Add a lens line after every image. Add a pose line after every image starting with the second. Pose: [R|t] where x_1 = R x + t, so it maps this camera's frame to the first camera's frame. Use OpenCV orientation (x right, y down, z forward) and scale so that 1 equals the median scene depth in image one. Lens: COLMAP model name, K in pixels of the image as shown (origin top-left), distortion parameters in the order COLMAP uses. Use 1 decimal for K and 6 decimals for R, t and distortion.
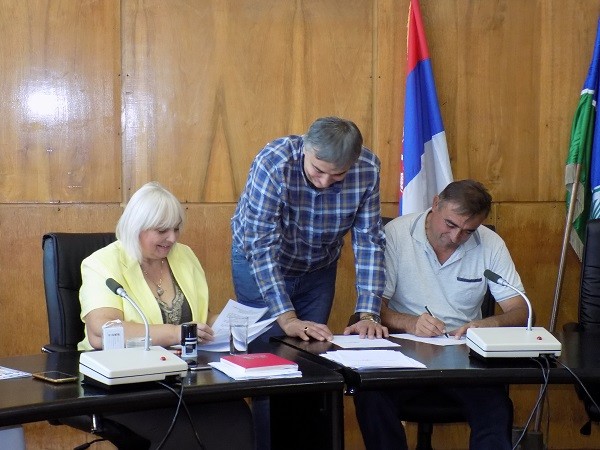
lens RADIAL K [[1564.6, 0, 300.0], [0, 1564.6, 225.0], [0, 0, 1]] dist [0.240712, 0.429611]
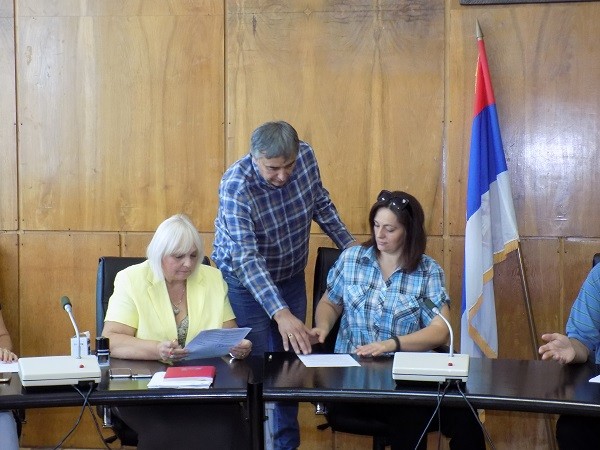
lens RADIAL K [[1384.5, 0, 300.0], [0, 1384.5, 225.0], [0, 0, 1]] dist [0.197041, 0.069093]
pose [[0.940871, 0.013796, -0.338483, 0.284621], [-0.019959, 0.999692, -0.014733, -0.005575], [0.338176, 0.020618, 0.940857, 0.051430]]
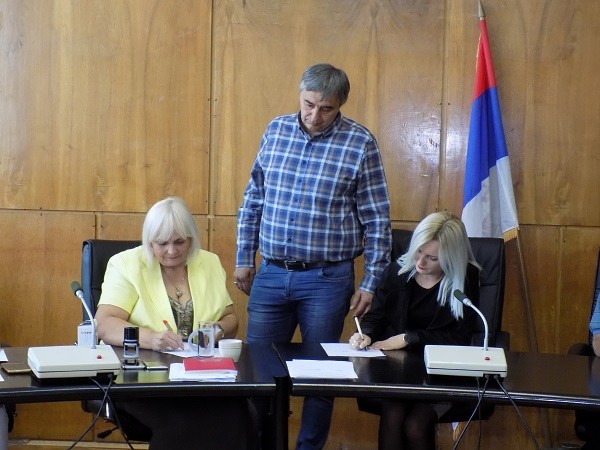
lens RADIAL K [[1384.5, 0, 300.0], [0, 1384.5, 225.0], [0, 0, 1]] dist [0.197041, 0.069093]
pose [[0.965569, 0.034277, -0.257879, 0.200486], [-0.036543, 0.999324, -0.003997, -0.005238], [0.257567, 0.013283, 0.966169, 0.069510]]
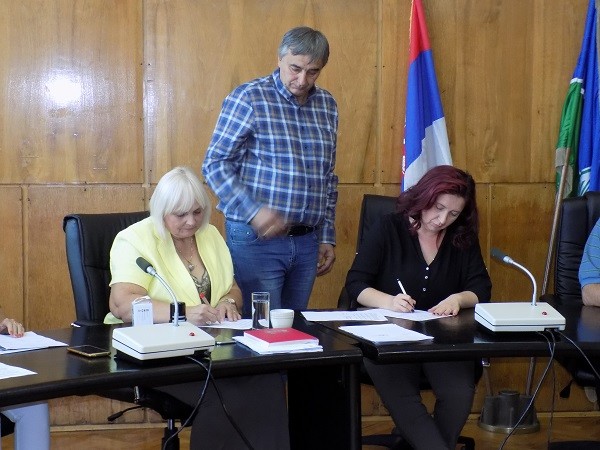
lens RADIAL K [[1384.5, 0, 300.0], [0, 1384.5, 225.0], [0, 0, 1]] dist [0.197041, 0.069093]
pose [[0.999935, 0.000665, 0.011416, -0.017515], [-0.000876, 0.999829, 0.018475, -0.003508], [-0.011401, -0.018484, 0.999764, 0.050026]]
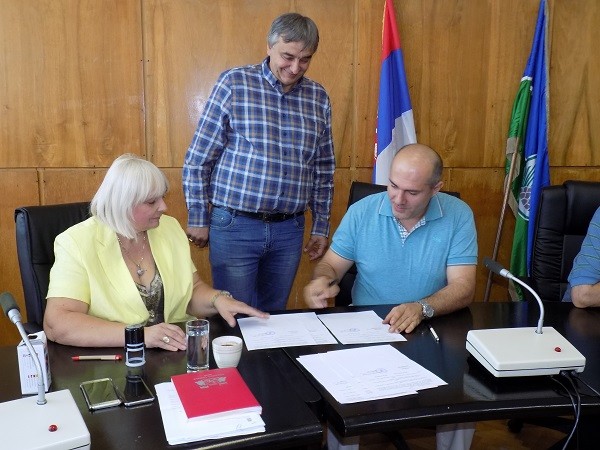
lens RADIAL K [[628.7, 0, 300.0], [0, 628.7, 225.0], [0, 0, 1]] dist [-0.017484, 0.019165]
pose [[0.999758, 0.008112, -0.020437, 0.016168], [-0.005955, 0.994614, 0.103482, -0.020720], [0.021166, -0.103335, 0.994421, 0.508832]]
